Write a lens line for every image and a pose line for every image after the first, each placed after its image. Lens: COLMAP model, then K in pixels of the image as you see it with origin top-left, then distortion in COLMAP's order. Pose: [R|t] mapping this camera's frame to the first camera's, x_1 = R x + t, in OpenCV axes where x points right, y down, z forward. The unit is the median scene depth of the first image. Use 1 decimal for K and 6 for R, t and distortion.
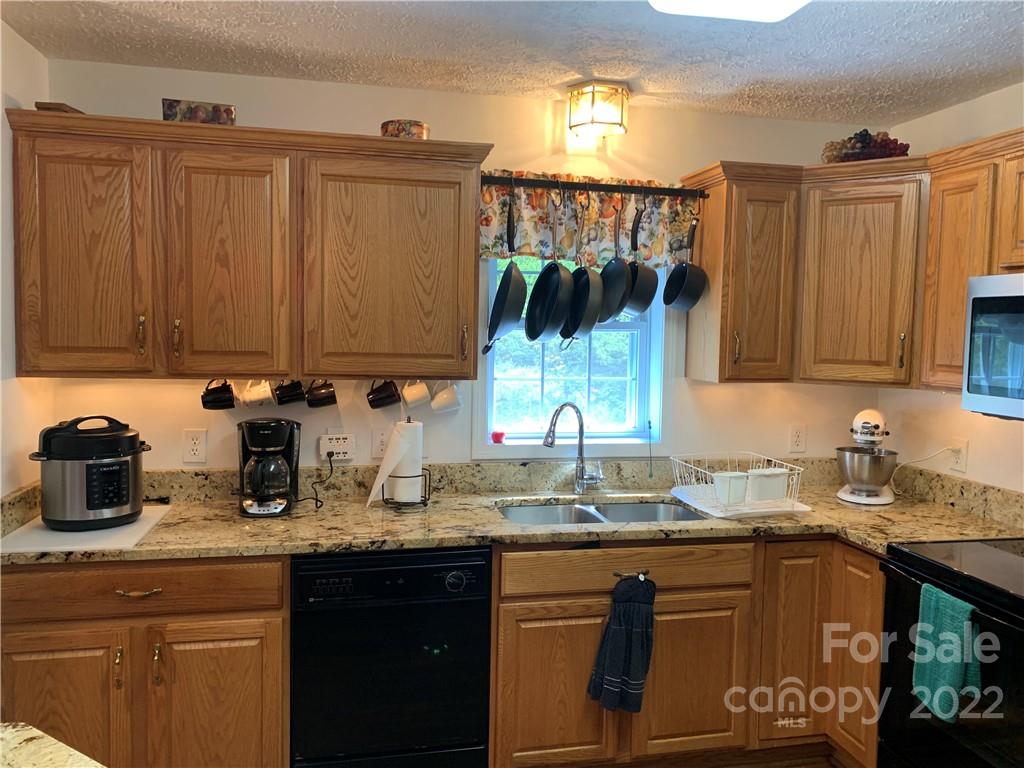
lens RADIAL K [[770.5, 0, 511.1], [0, 770.5, 371.2], [0, 0, 1]] dist [0.079535, -0.128293]
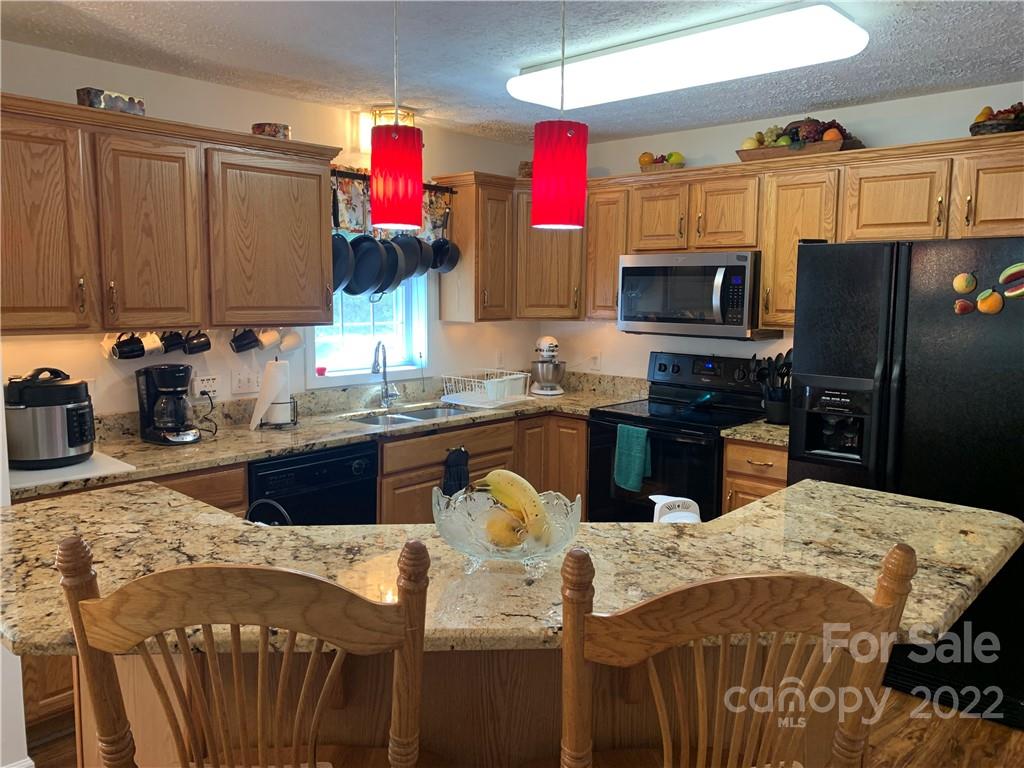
lens RADIAL K [[770.5, 0, 511.1], [0, 770.5, 371.2], [0, 0, 1]] dist [0.079535, -0.128293]
pose [[0.820528, -0.072138, 0.567036, -0.583214], [0.037706, 0.996675, 0.072235, 0.005242], [-0.570361, -0.037890, 0.820519, -0.286988]]
